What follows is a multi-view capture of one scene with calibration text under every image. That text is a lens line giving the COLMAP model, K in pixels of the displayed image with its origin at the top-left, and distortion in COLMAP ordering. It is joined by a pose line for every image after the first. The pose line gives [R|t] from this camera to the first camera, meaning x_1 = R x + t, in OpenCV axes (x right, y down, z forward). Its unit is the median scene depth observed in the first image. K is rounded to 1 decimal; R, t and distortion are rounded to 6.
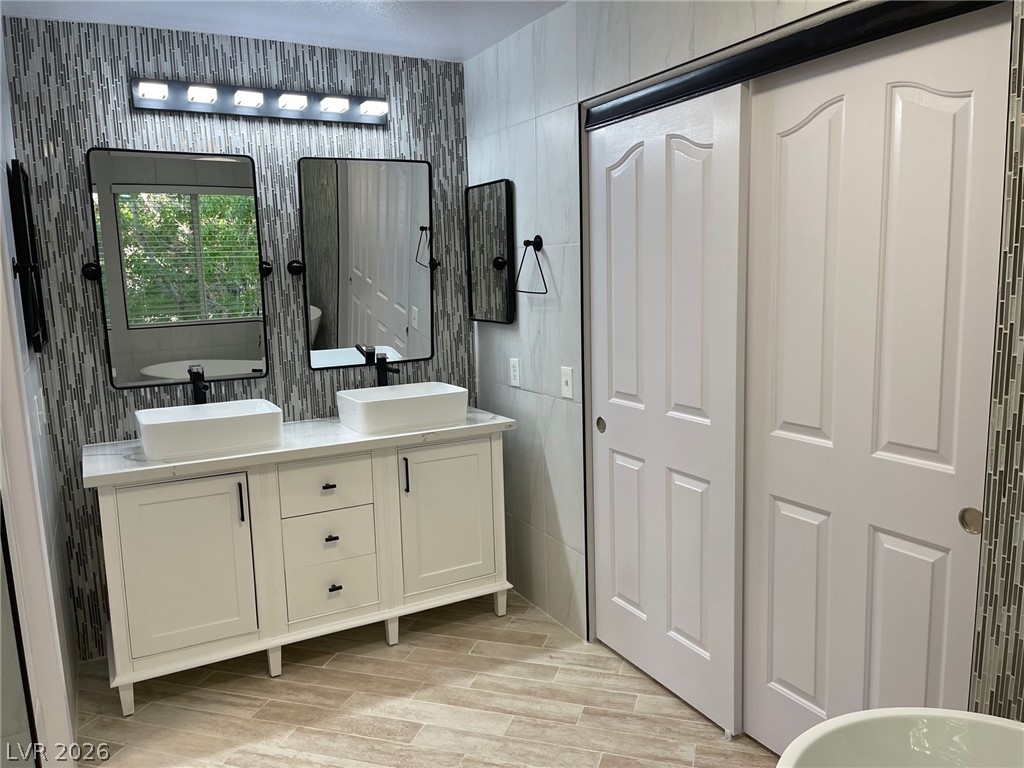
lens RADIAL K [[769.9, 0, 512.0], [0, 769.9, 384.0], [0, 0, 1]] dist [0.089749, -0.114936]
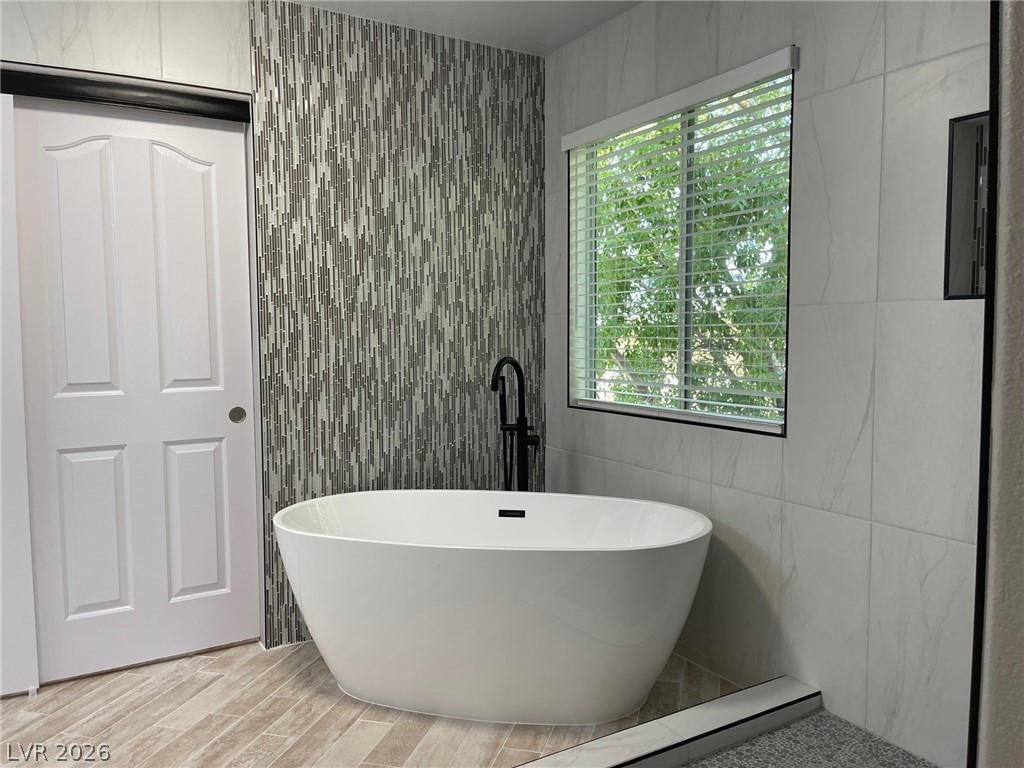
lens RADIAL K [[769.9, 0, 512.0], [0, 769.9, 384.0], [0, 0, 1]] dist [0.089749, -0.114936]
pose [[-0.034886, -0.039091, 0.998626, -0.531008], [0.154554, 0.987003, 0.044035, 0.060350], [-0.987368, 0.155878, -0.028391, 0.215754]]
